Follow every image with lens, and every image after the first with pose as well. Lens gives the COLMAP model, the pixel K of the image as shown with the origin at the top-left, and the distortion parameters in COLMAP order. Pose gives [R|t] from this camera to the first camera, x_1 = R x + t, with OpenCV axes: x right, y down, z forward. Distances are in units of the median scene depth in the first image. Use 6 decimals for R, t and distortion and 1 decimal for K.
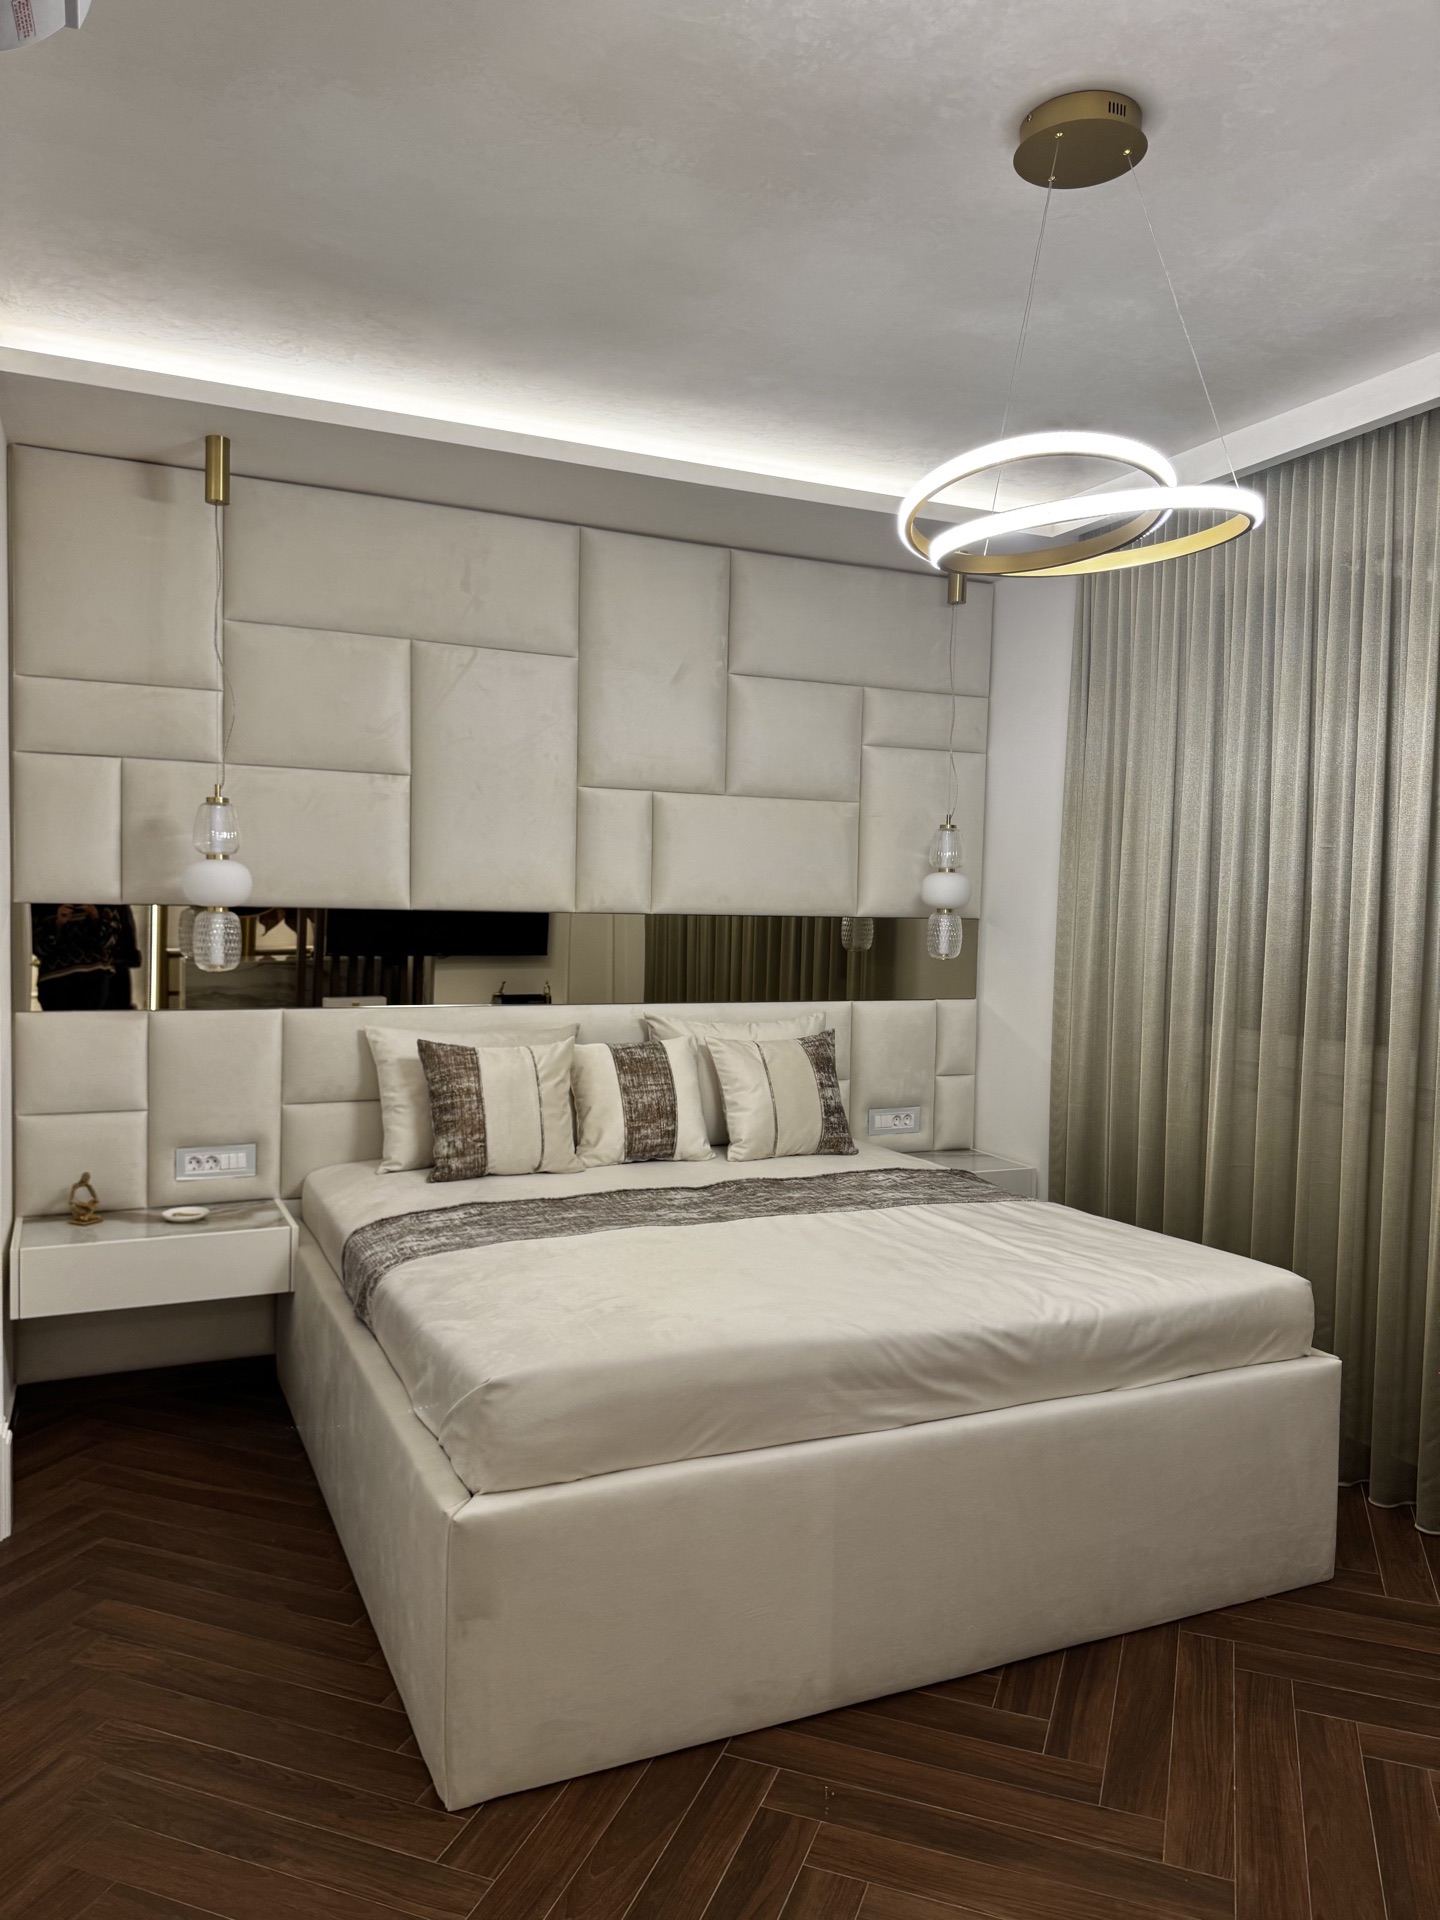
lens RADIAL K [[1334.1, 0, 769.3], [0, 1334.1, 970.1], [0, 0, 1]] dist [0.040270, -0.057826]
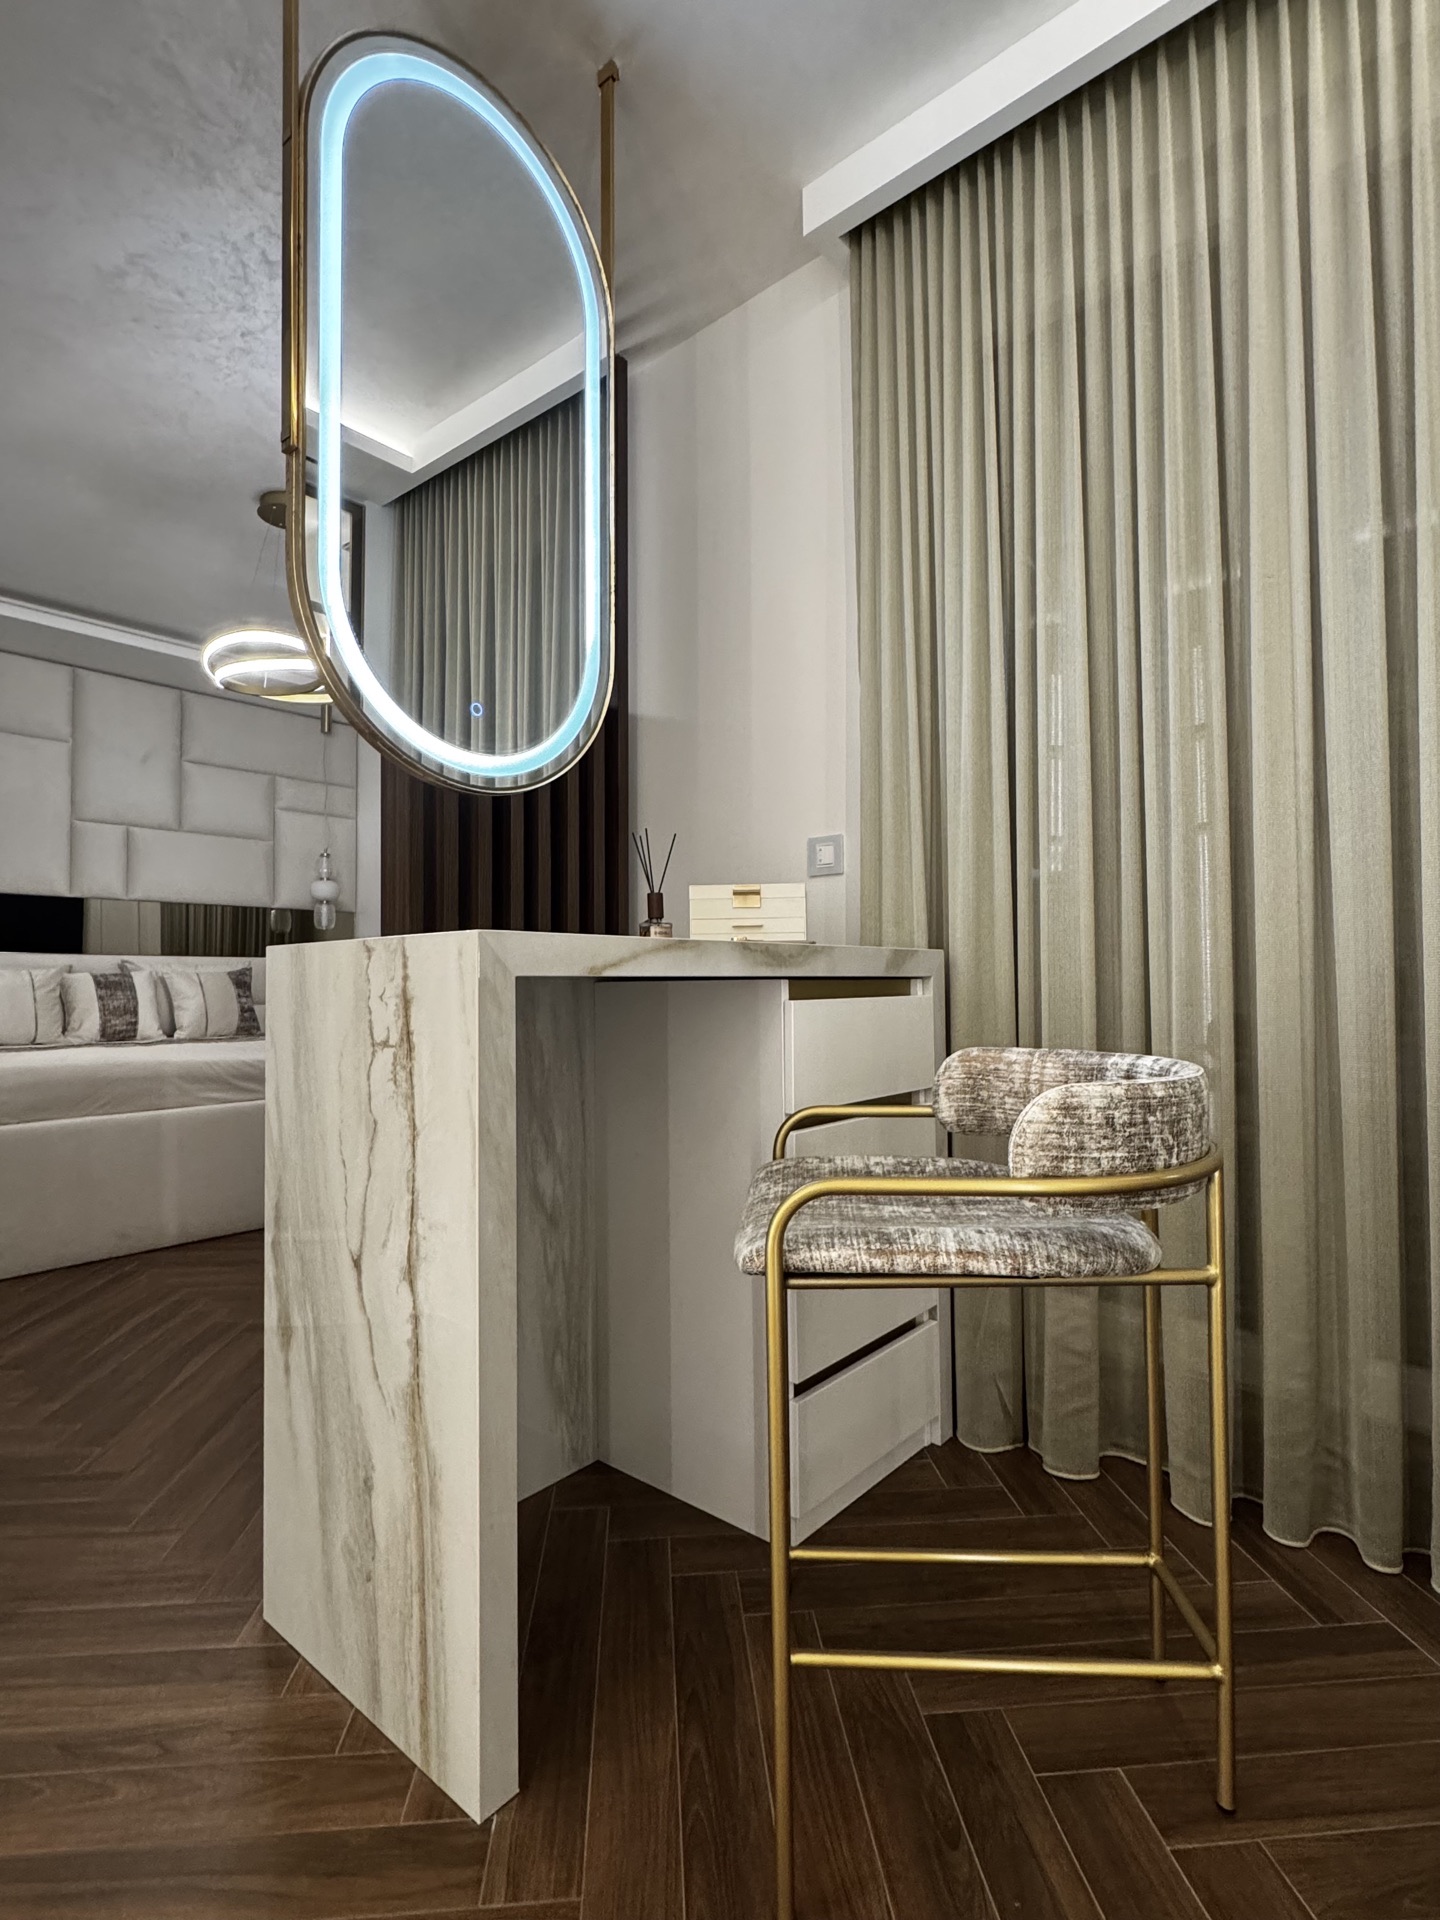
lens RADIAL K [[879.2, 0, 705.6], [0, 879.2, 950.8], [0, 0, 1]] dist [-0.002099, -0.000128]
pose [[0.911695, -0.013430, 0.410648, 0.131232], [0.041130, 0.997428, -0.058695, 0.127144], [-0.408803, 0.070402, 0.909903, -0.309647]]
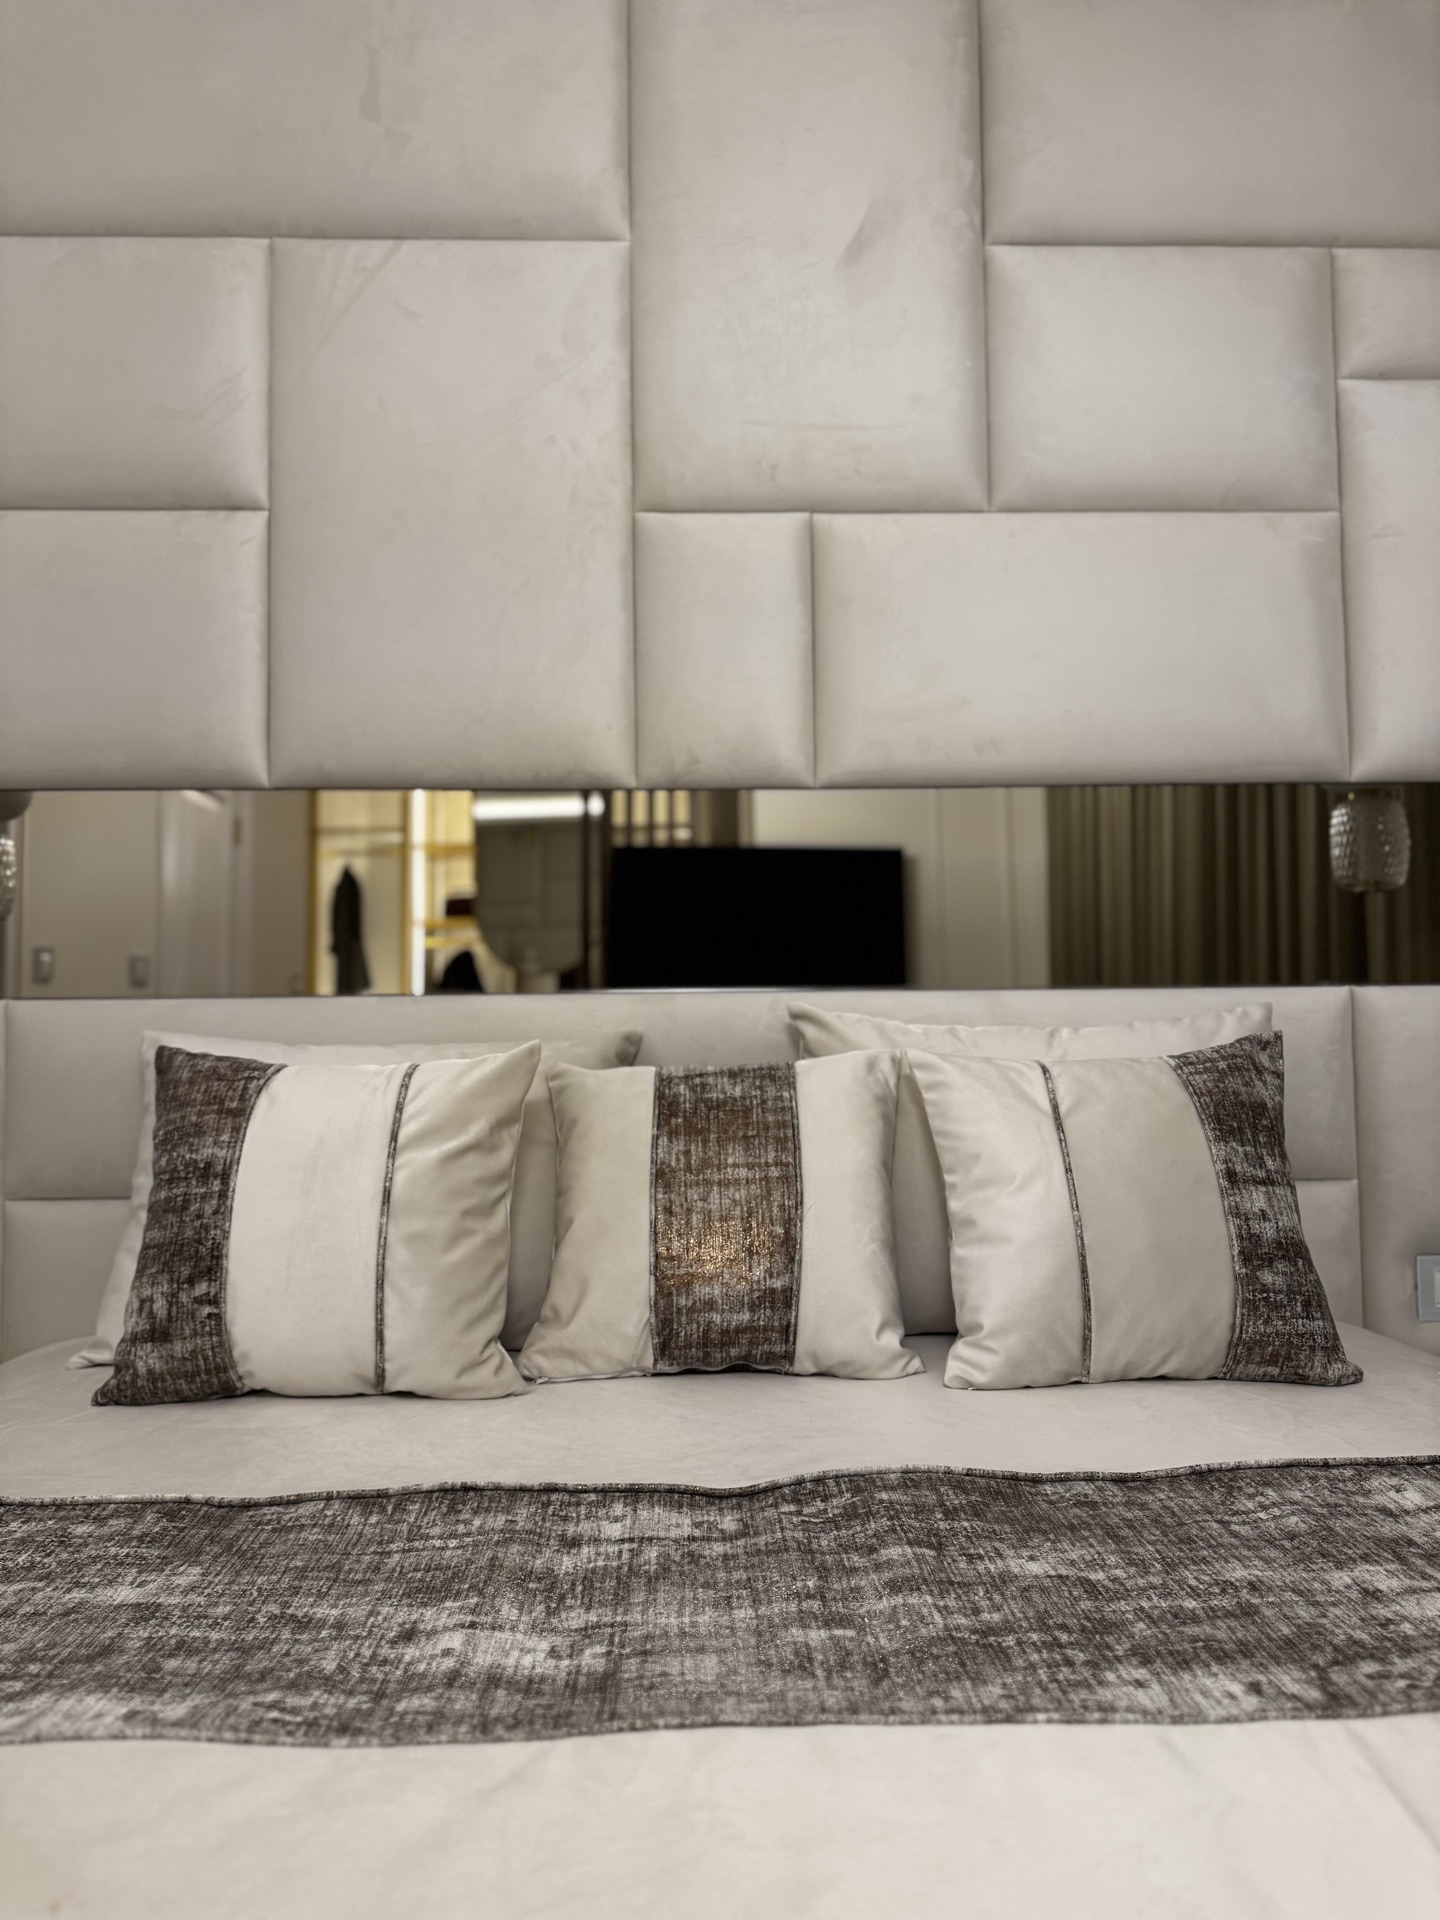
lens RADIAL K [[1334.1, 0, 705.2], [0, 1334.1, 972.0], [0, 0, 1]] dist [0.040270, -0.057826]
pose [[0.905447, -0.050435, -0.421452, 0.069354], [0.014172, 0.995954, -0.088739, 0.065285], [0.424223, 0.074375, 0.902498, 0.655253]]
